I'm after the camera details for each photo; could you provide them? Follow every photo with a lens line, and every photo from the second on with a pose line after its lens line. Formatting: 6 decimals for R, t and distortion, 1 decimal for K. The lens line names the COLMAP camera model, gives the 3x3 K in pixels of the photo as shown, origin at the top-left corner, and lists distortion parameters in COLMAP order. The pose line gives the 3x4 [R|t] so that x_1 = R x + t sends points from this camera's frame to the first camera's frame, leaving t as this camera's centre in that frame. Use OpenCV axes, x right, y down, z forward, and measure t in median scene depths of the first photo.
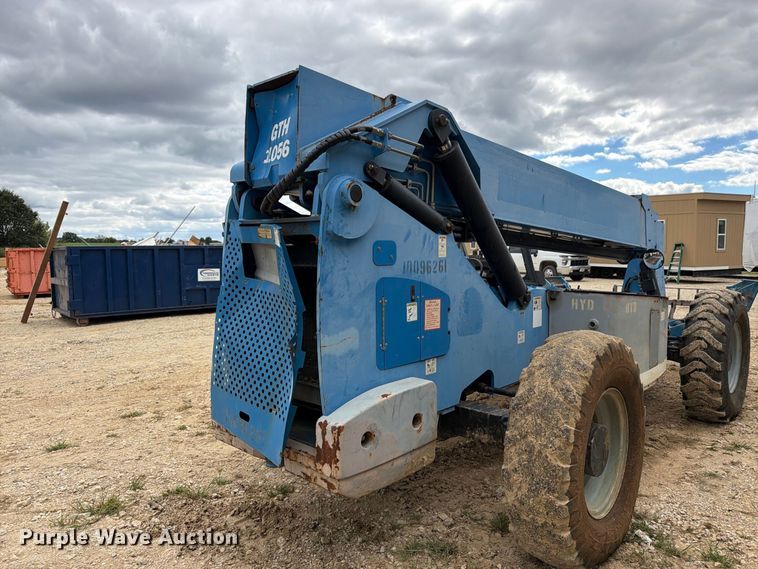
lens RADIAL K [[536.7, 0, 389.7], [0, 536.7, 284.0], [0, 0, 1]] dist [0.035712, -0.043739]
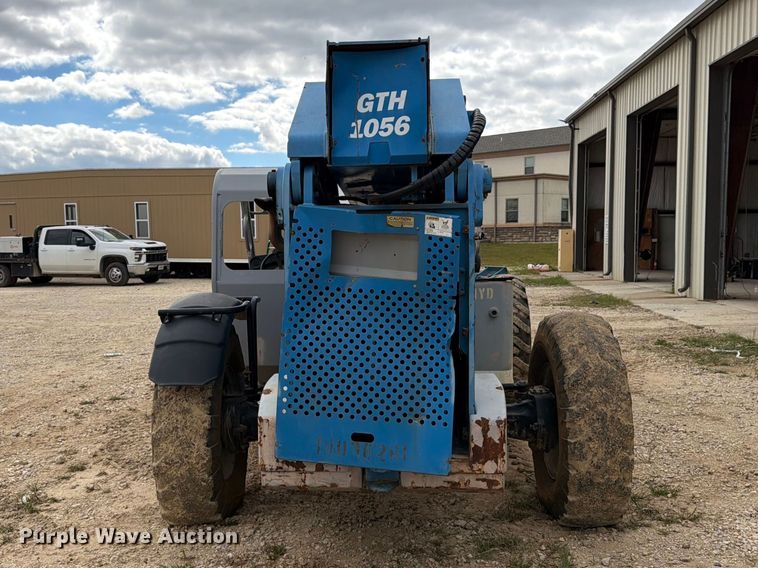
lens RADIAL K [[808.8, 0, 349.3], [0, 808.8, 298.2], [0, 0, 1]] dist [0.070641, 0.001555]
pose [[0.779358, -0.060703, 0.623632, -1.008405], [0.055513, 0.998072, 0.027776, -0.009315], [-0.624115, 0.012972, 0.781224, 0.014394]]
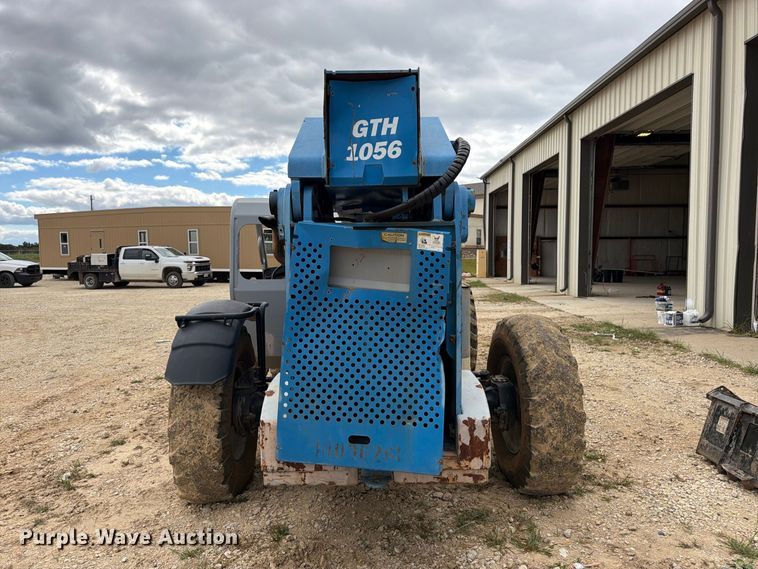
lens RADIAL K [[530.8, 0, 375.5], [0, 530.8, 285.5], [0, 0, 1]] dist [0.056897, -0.078072]
pose [[0.732219, -0.052139, 0.679070, -0.795638], [0.057394, 0.998242, 0.014760, -0.022859], [-0.678646, 0.028167, 0.733925, 0.302261]]
